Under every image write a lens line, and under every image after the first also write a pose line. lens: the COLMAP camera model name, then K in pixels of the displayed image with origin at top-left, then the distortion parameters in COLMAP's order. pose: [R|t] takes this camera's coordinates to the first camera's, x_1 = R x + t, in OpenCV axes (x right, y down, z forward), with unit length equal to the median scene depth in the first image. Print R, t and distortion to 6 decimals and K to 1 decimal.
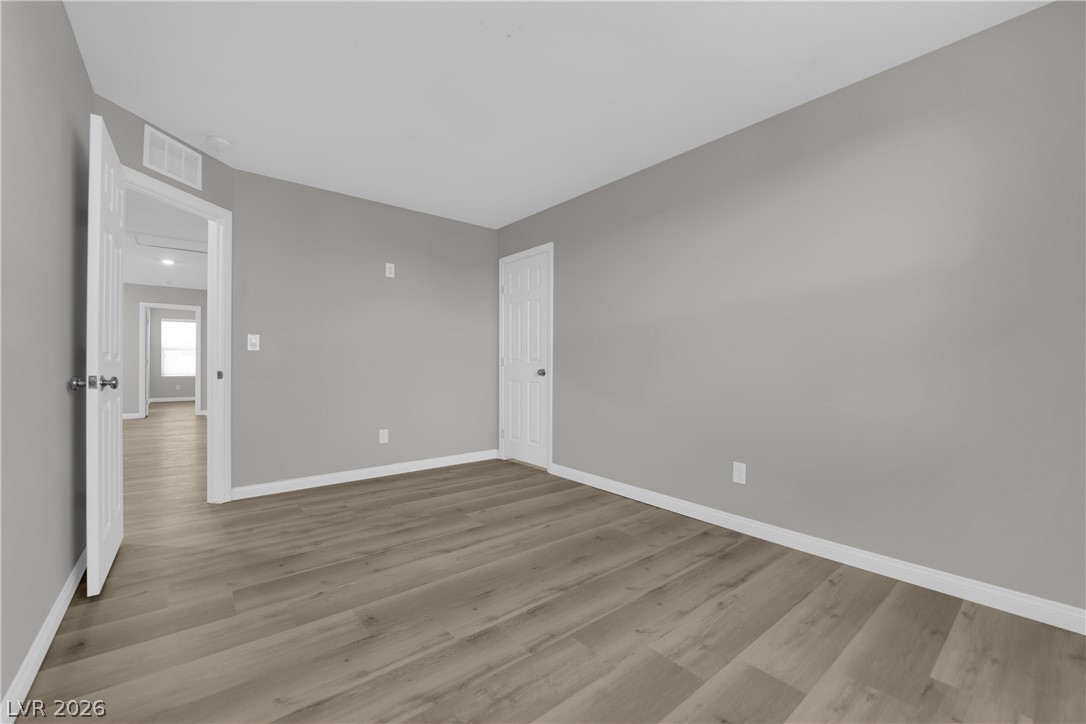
lens RADIAL K [[441.7, 0, 541.3], [0, 441.7, 362.1], [0, 0, 1]] dist [-0.015948, -0.000717]
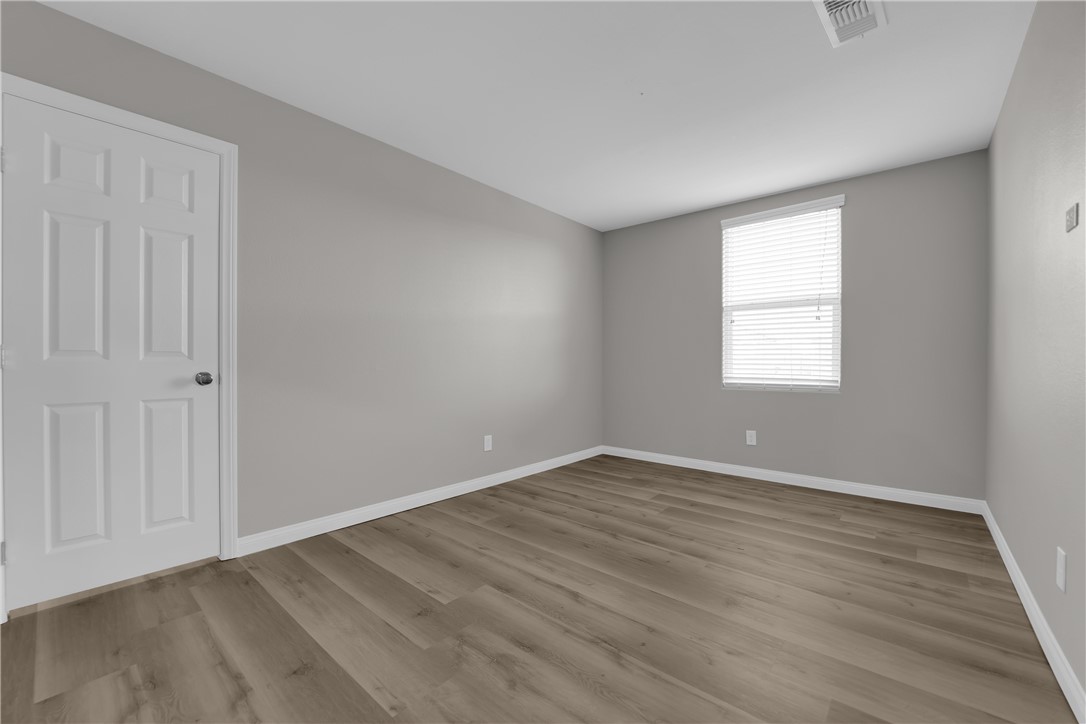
lens RADIAL K [[441.7, 0, 540.0], [0, 441.7, 362.6], [0, 0, 1]] dist [-0.015948, -0.000717]
pose [[-0.176977, -0.008734, 0.984176, -0.935925], [-0.006397, 0.999950, 0.007724, -0.003103], [-0.984194, -0.004929, -0.177024, 1.136755]]
